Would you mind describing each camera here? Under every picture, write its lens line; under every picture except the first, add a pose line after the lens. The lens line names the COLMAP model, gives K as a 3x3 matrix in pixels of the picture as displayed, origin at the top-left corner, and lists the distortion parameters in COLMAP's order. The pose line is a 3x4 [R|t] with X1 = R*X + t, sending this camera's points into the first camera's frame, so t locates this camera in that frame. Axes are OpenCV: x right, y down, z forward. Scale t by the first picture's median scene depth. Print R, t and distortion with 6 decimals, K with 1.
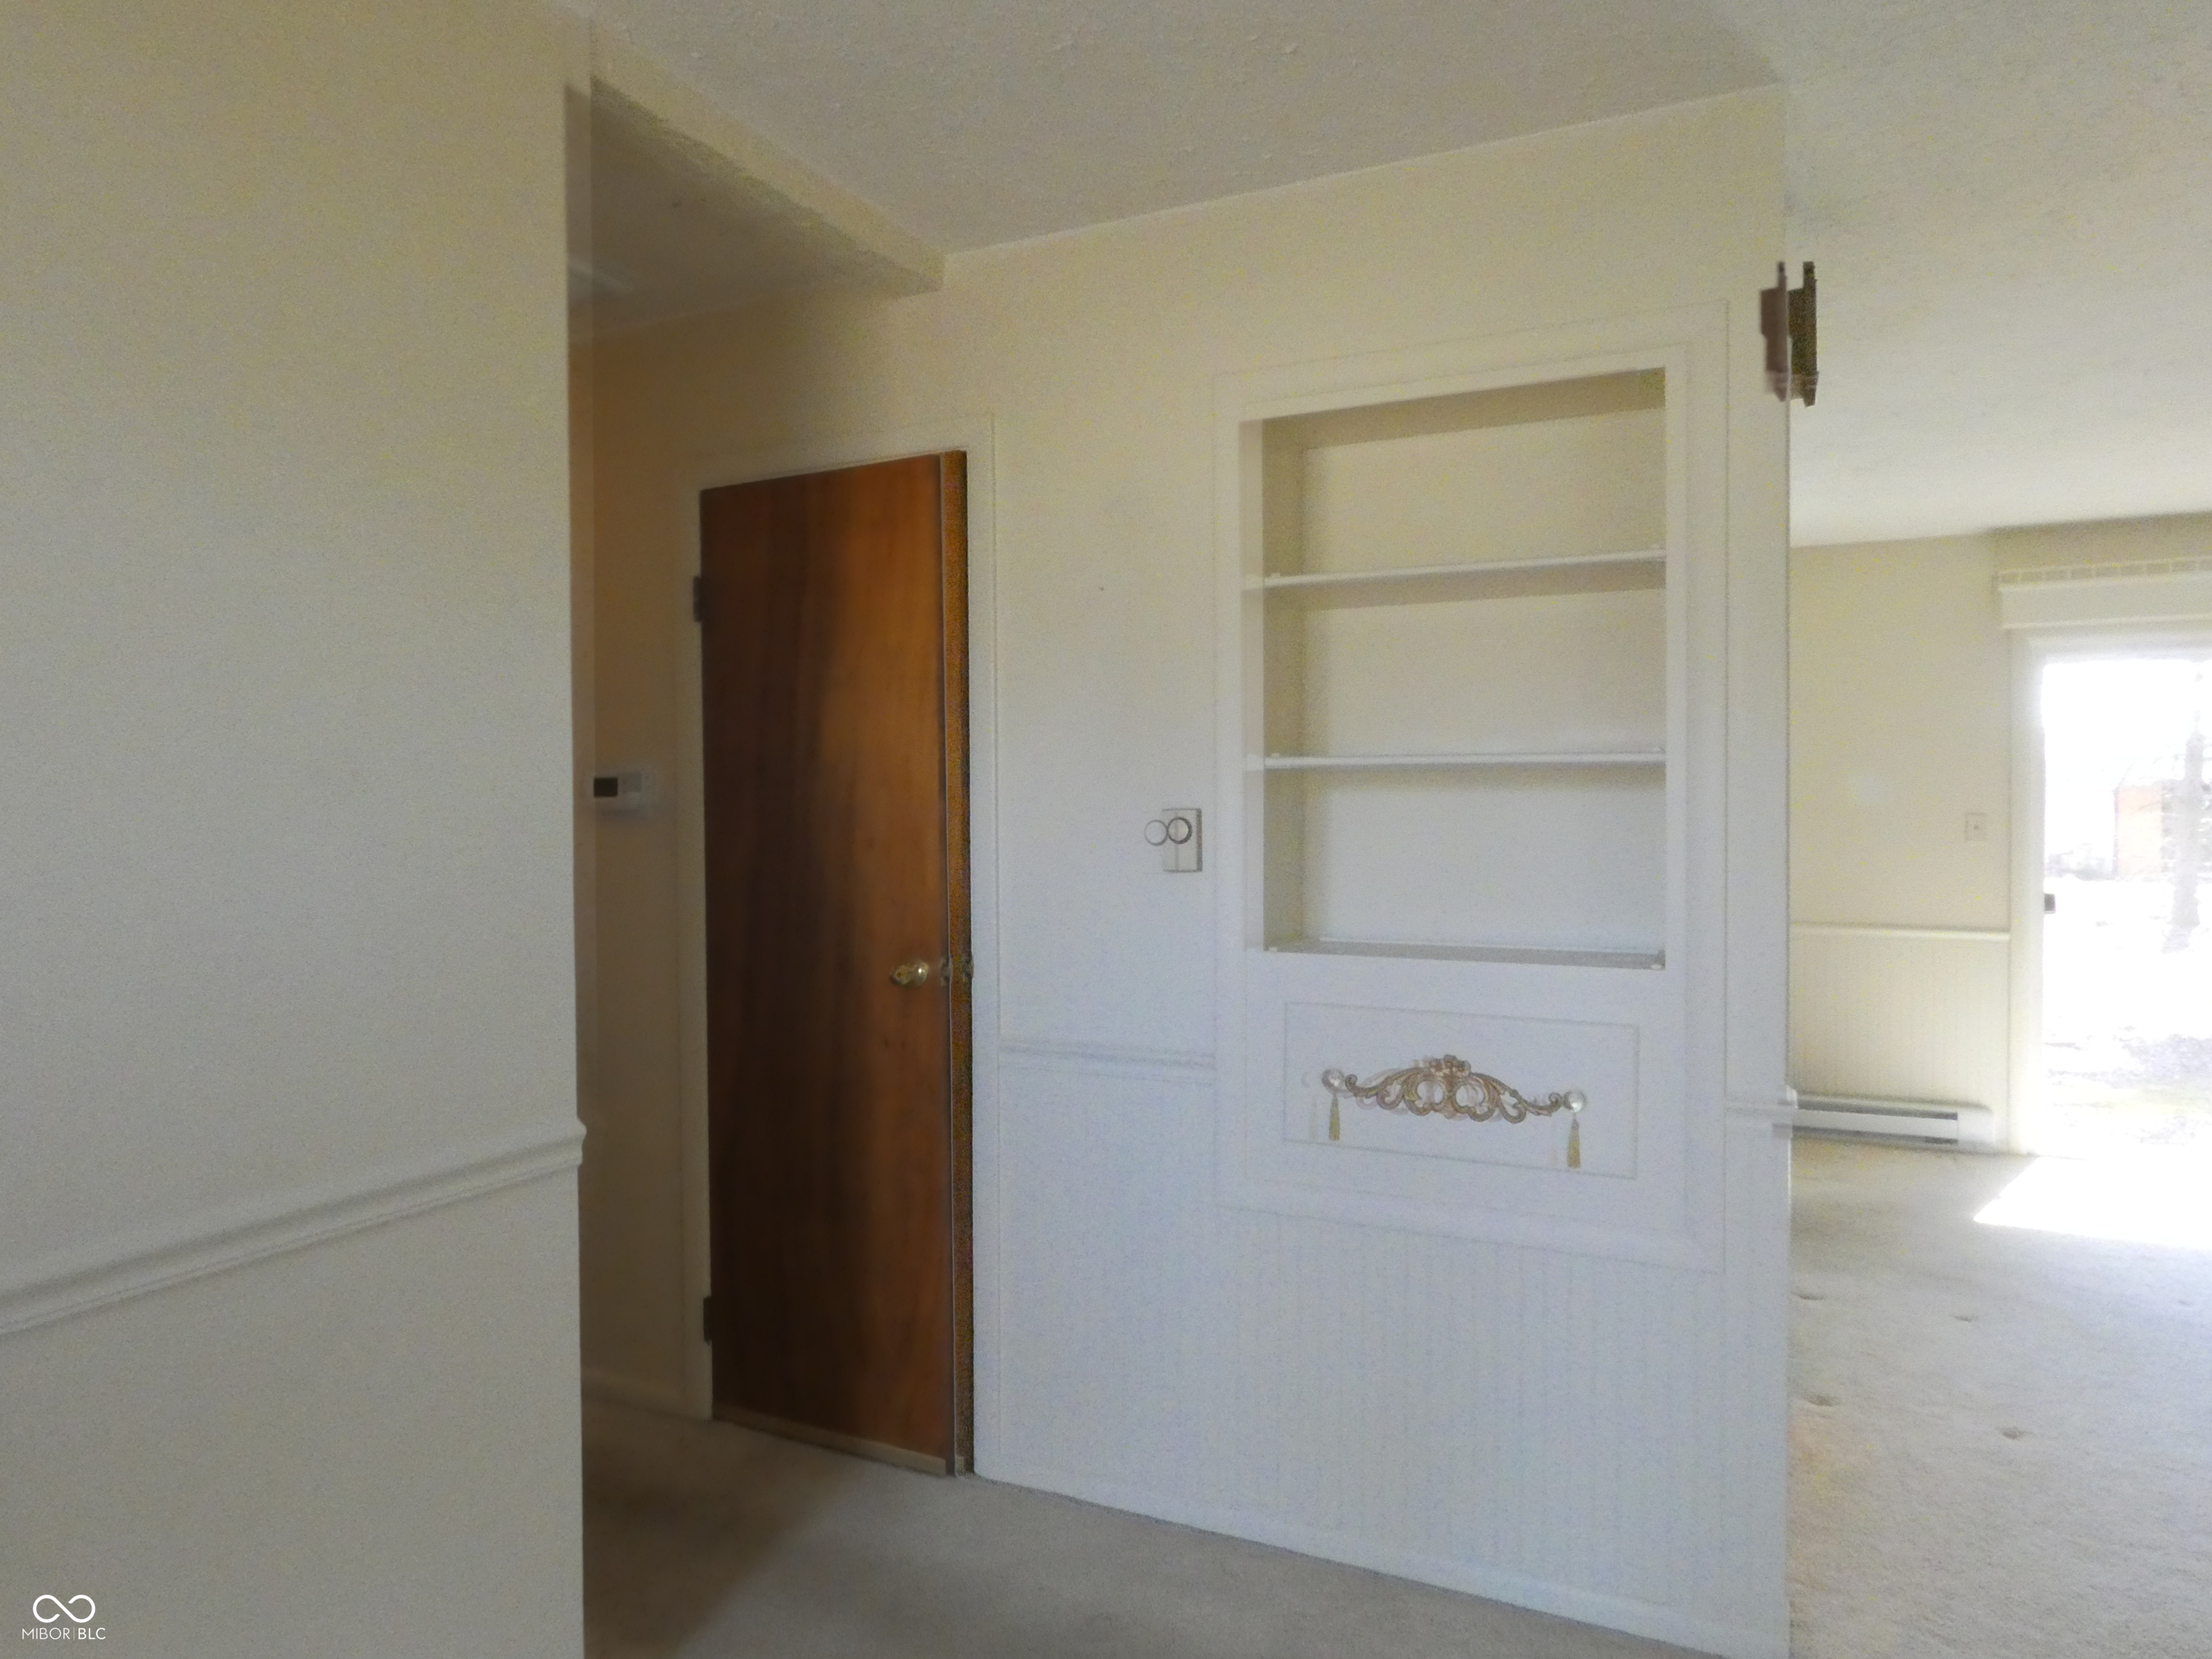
lens RADIAL K [[1351.5, 0, 1099.6], [0, 1351.5, 829.3], [0, 0, 1]] dist [-0.000826, 0.000170]
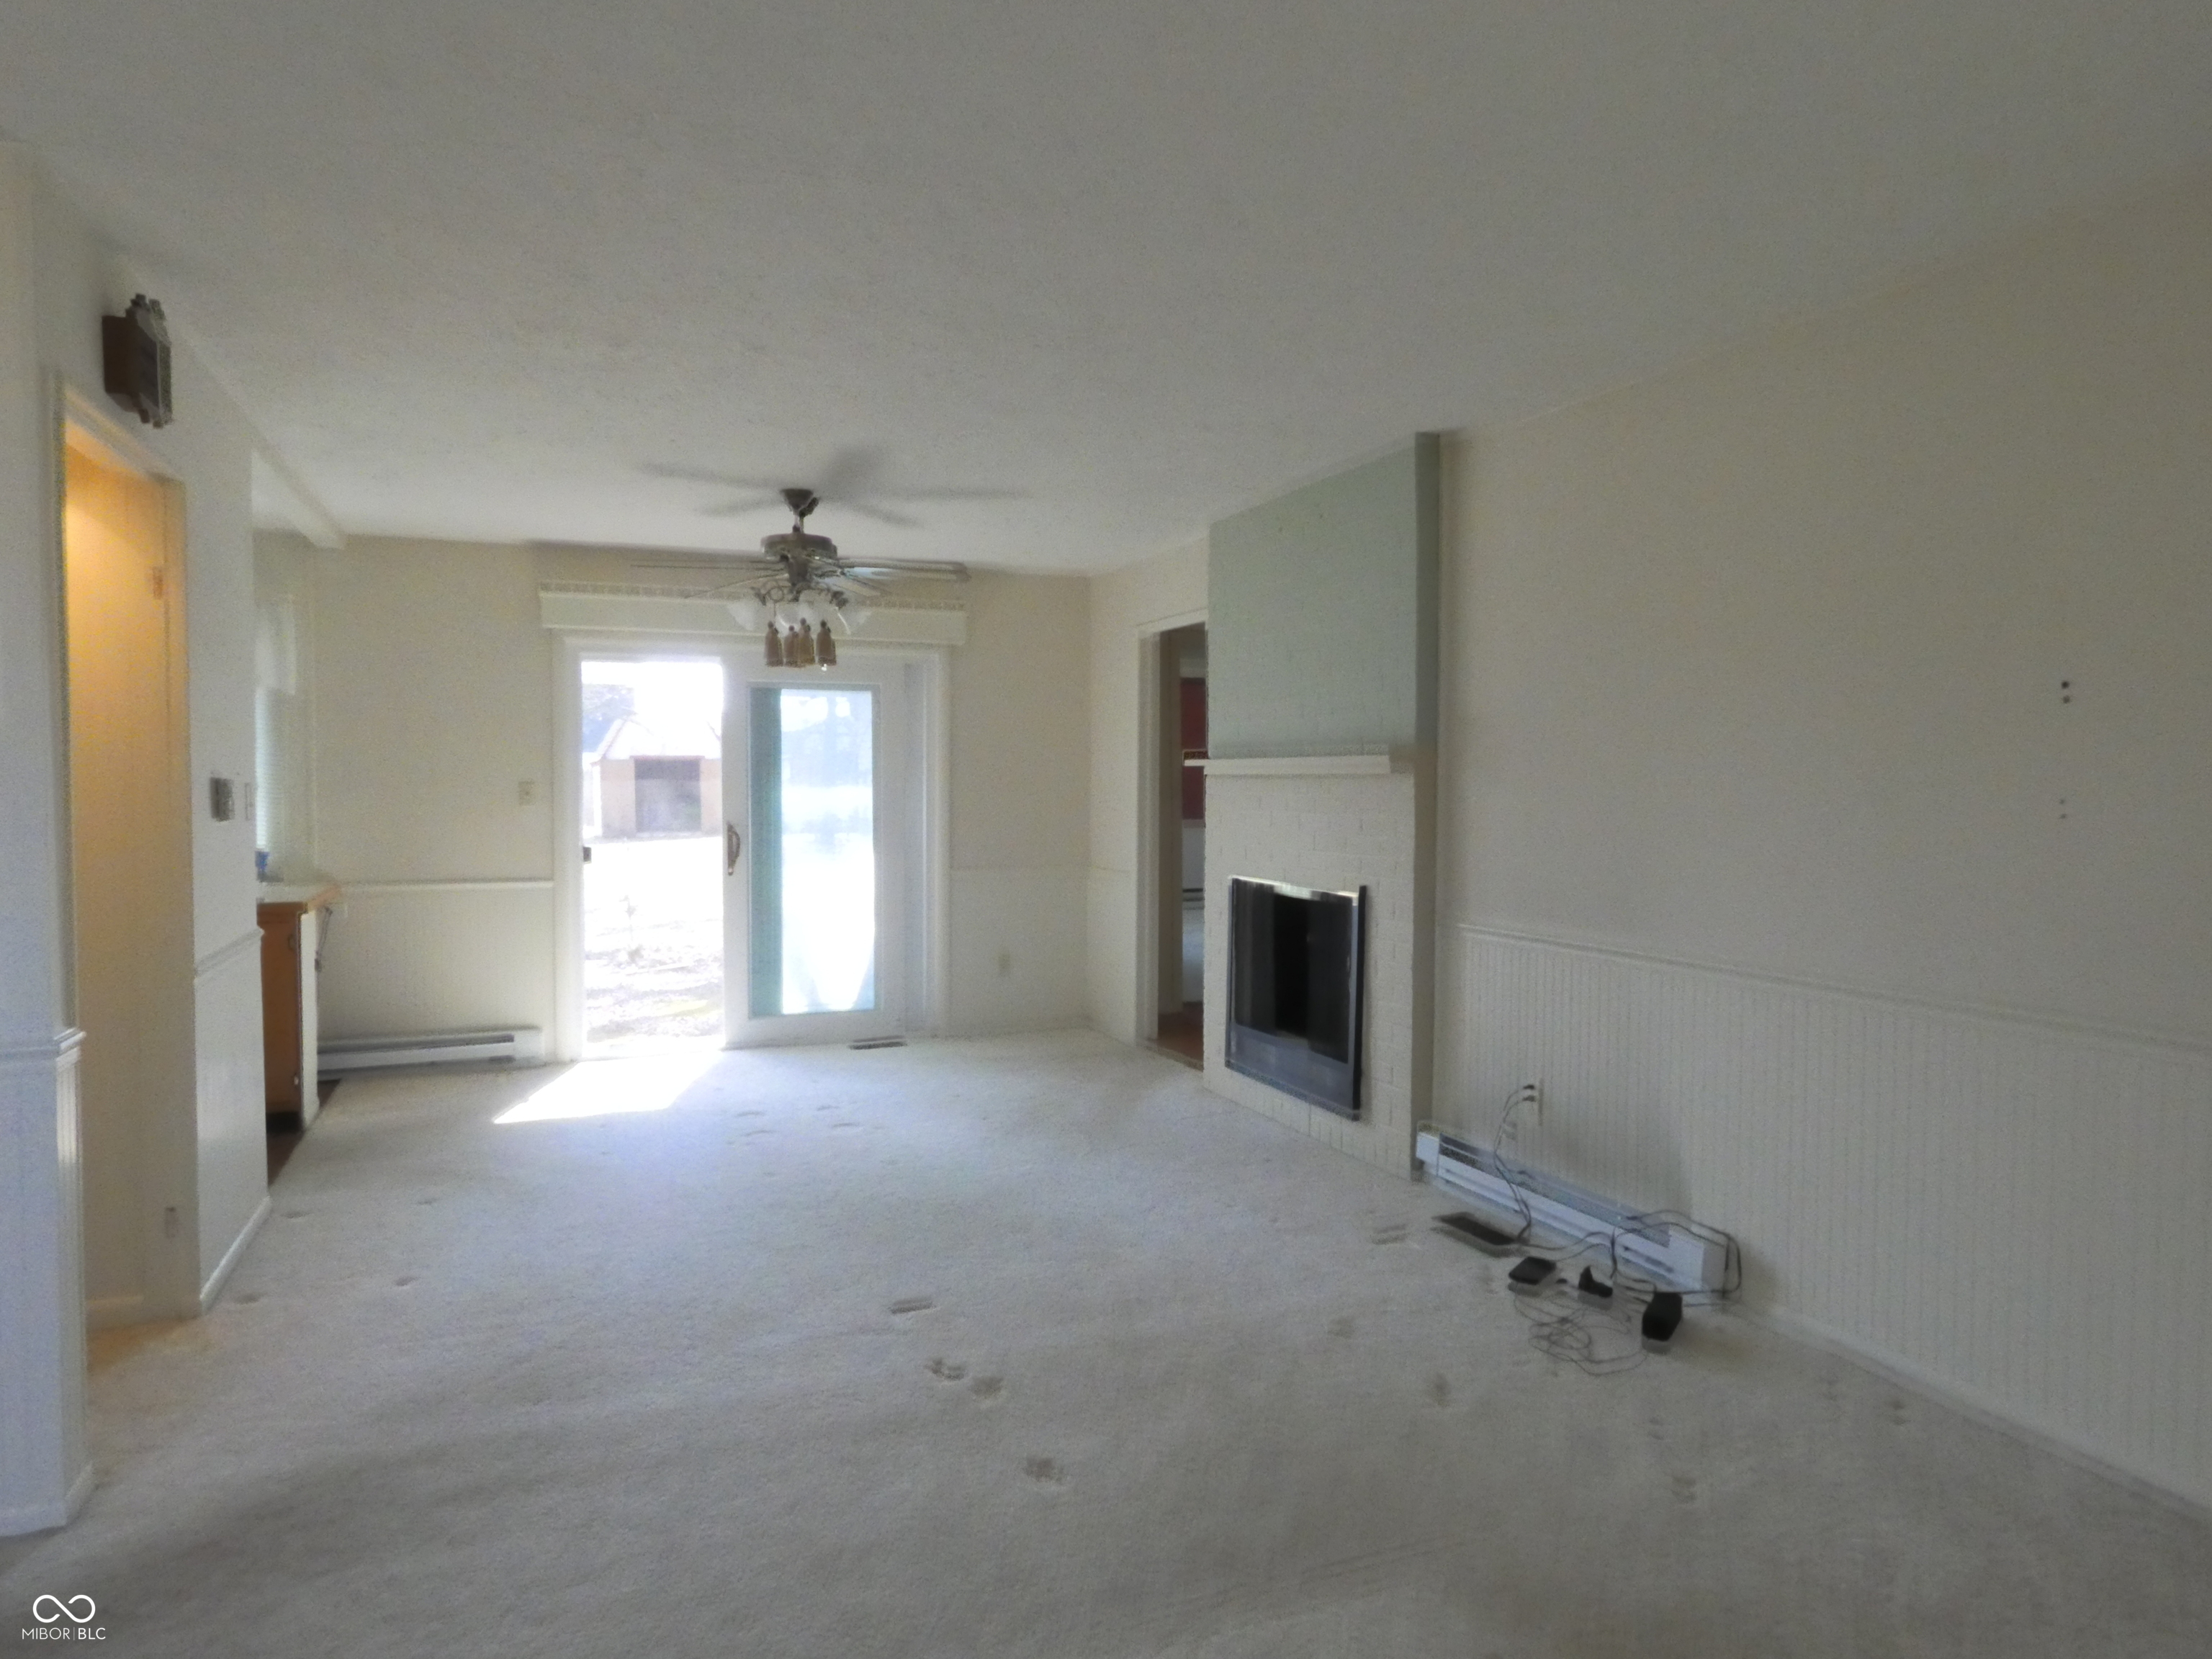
lens RADIAL K [[1351.5, 0, 1108.6], [0, 1351.5, 825.6], [0, 0, 1]] dist [-0.000826, 0.000170]
pose [[0.664921, -0.023008, 0.746559, 0.102249], [0.004135, 0.999624, 0.027124, -0.003524], [-0.746902, -0.014949, 0.664766, -0.174585]]
